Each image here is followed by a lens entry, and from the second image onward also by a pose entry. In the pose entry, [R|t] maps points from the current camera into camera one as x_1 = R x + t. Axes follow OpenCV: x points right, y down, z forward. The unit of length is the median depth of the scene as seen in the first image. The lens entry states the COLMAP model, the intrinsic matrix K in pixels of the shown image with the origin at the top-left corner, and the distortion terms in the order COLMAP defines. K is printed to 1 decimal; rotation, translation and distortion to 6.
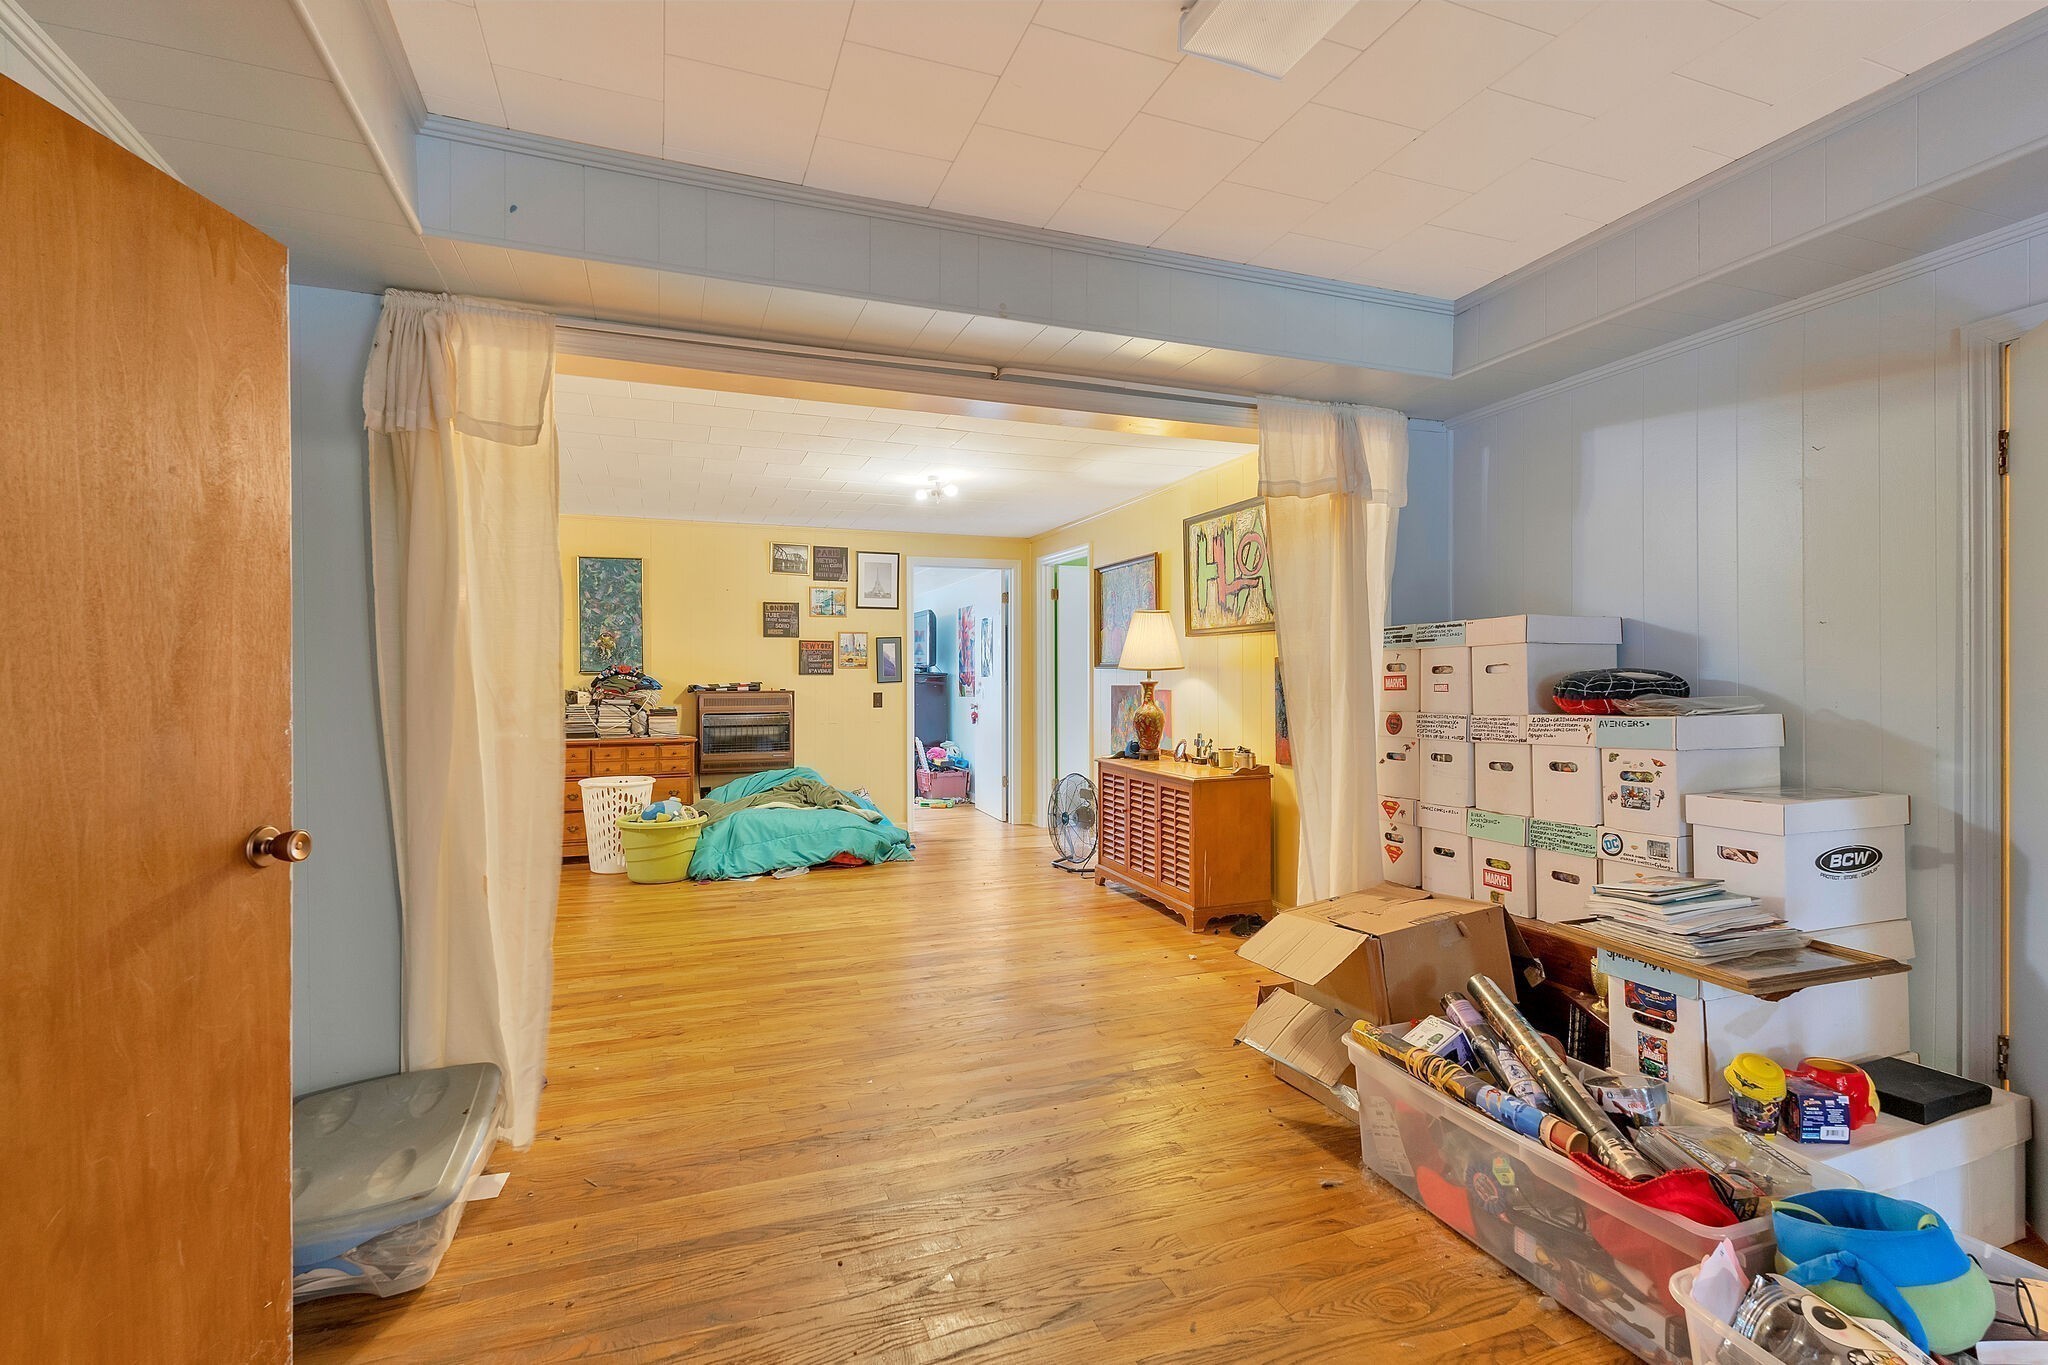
lens RADIAL K [[926.0, 0, 1020.4], [0, 926.0, 683.0], [0, 0, 1]] dist [-0.008710, 0.000126]
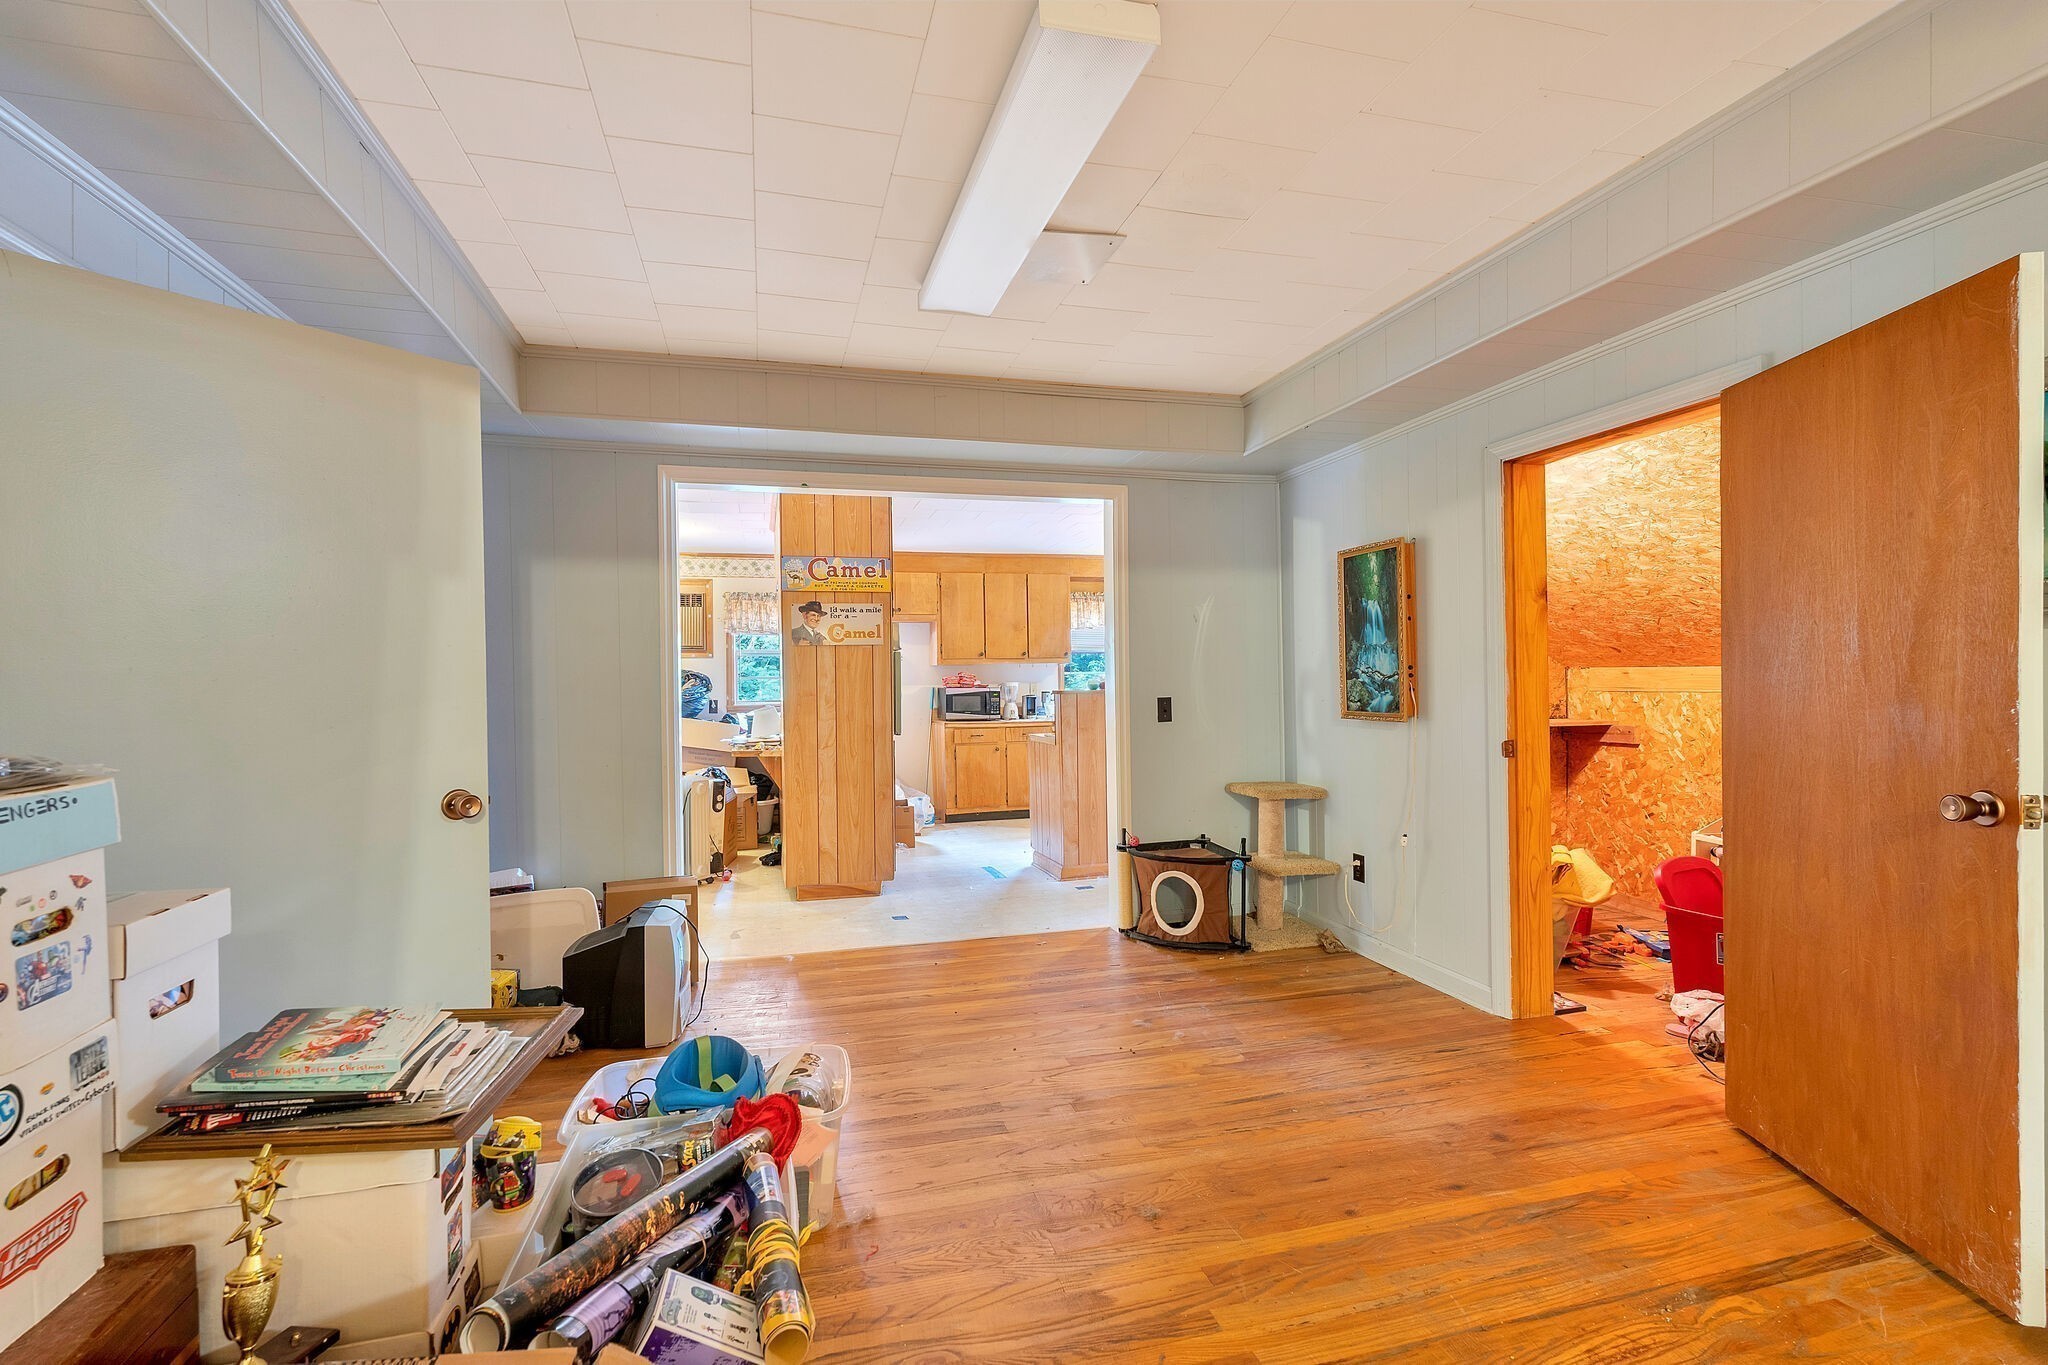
lens RADIAL K [[926.0, 0, 1020.1], [0, 926.0, 680.7], [0, 0, 1]] dist [-0.008710, 0.000126]
pose [[-0.994933, 0.020941, 0.098332, 0.272317], [0.021271, 0.999771, 0.002315, -0.010376], [-0.098261, 0.004395, -0.995151, 2.339144]]
